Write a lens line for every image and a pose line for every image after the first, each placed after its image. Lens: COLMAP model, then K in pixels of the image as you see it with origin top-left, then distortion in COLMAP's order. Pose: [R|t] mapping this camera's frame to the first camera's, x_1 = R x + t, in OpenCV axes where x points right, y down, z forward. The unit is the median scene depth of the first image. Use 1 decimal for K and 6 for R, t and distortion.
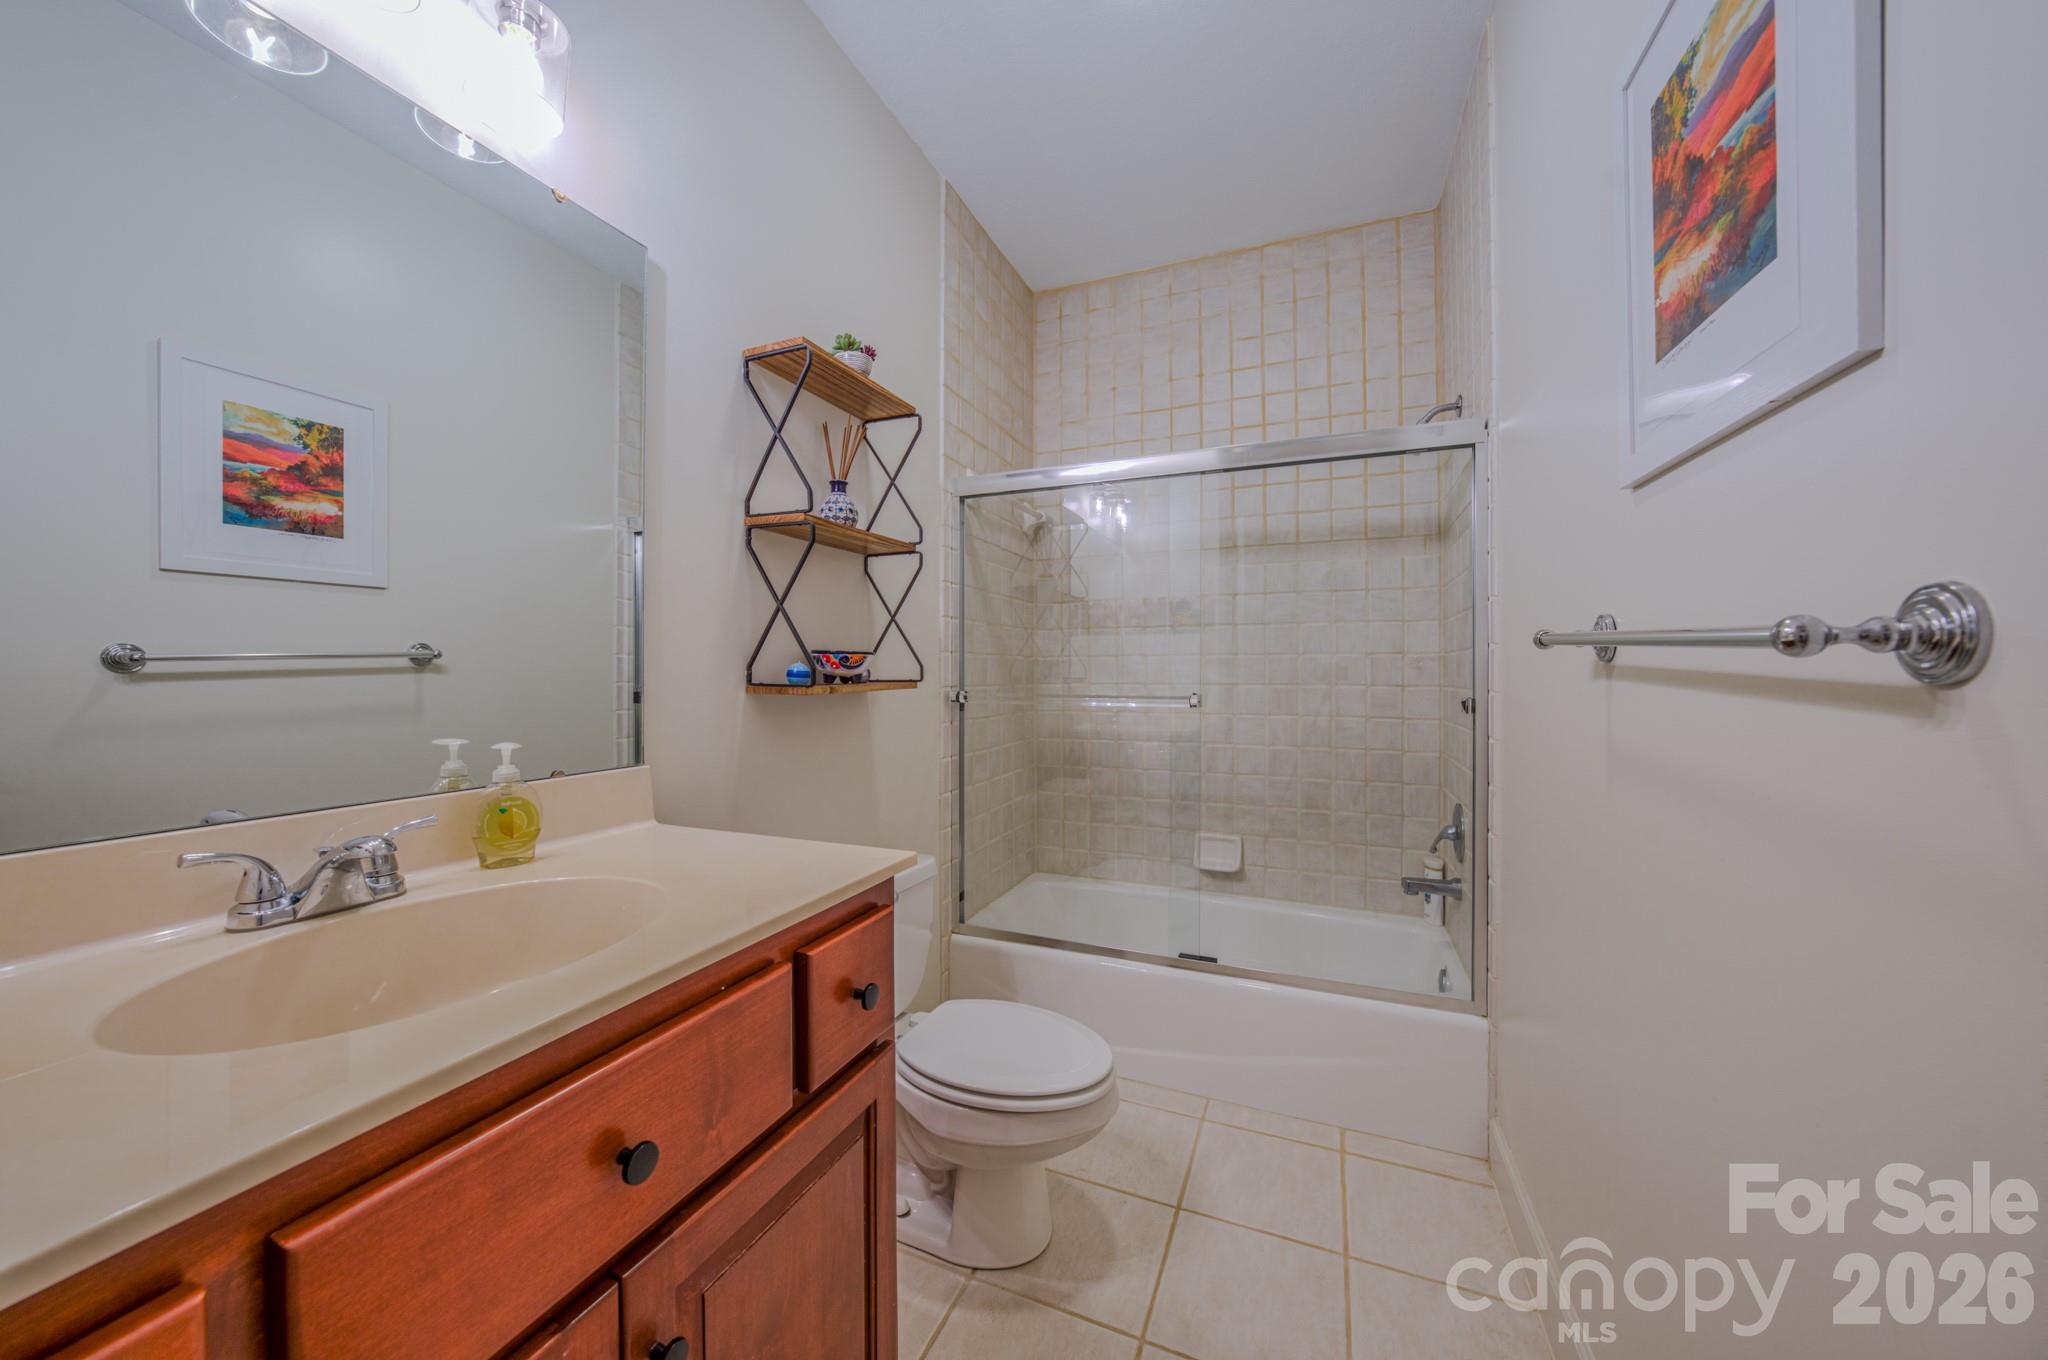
lens RADIAL K [[703.6, 0, 1028.8], [0, 703.6, 672.4], [0, 0, 1]] dist [-0.001004, -0.000049]
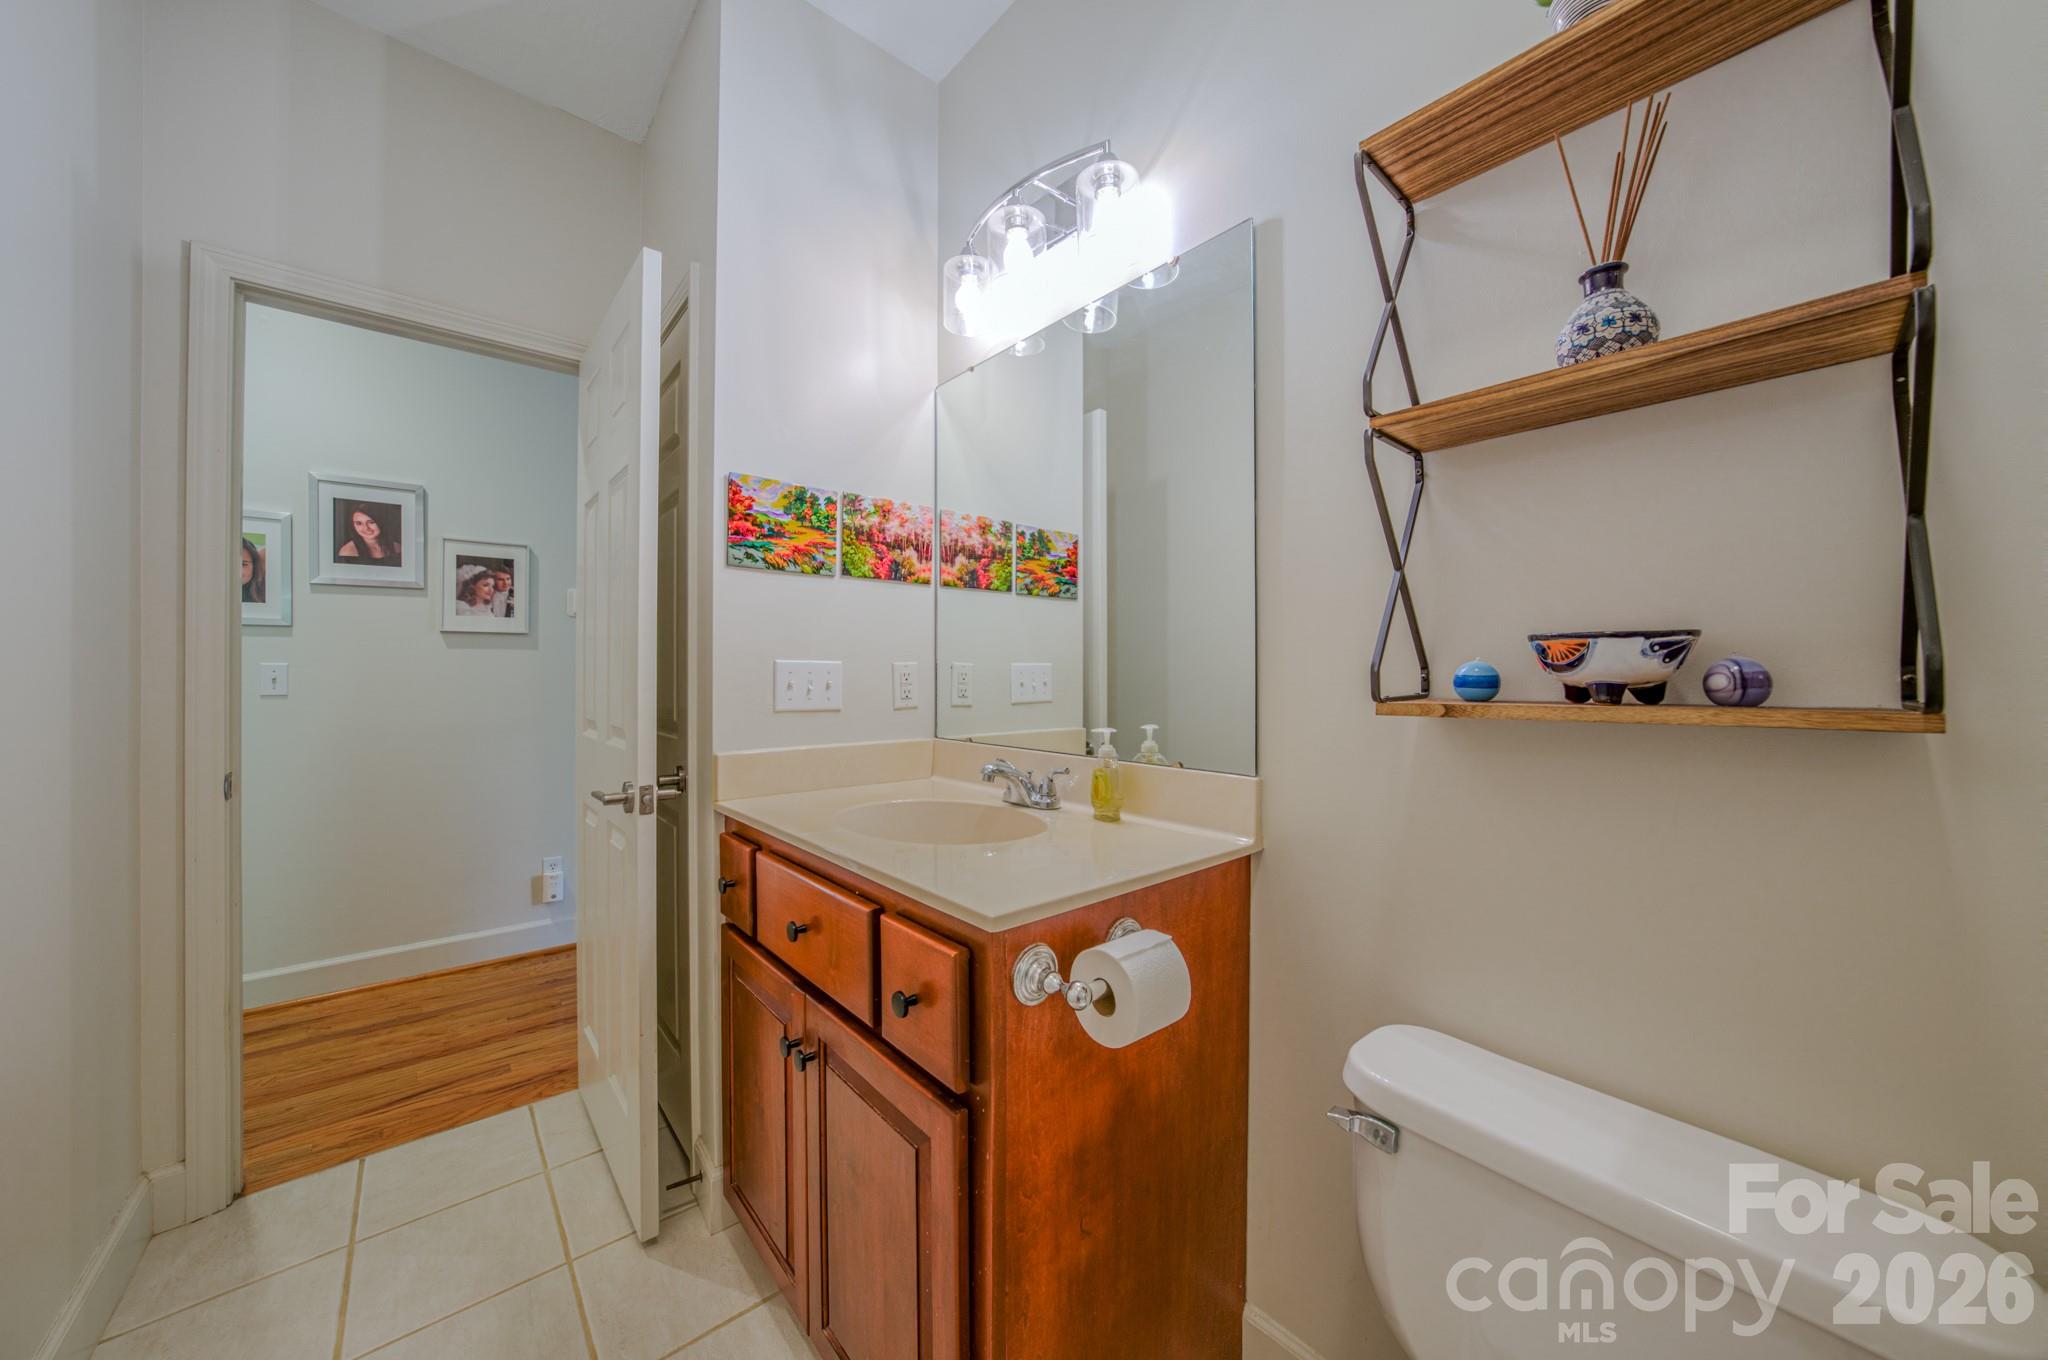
lens RADIAL K [[703.6, 0, 1025.3], [0, 703.6, 672.5], [0, 0, 1]] dist [-0.001004, -0.000049]
pose [[-0.432480, 0.001620, -0.901642, 0.523861], [-0.000973, 0.999997, 0.002263, -0.008915], [0.901643, 0.001856, -0.432477, 1.411388]]
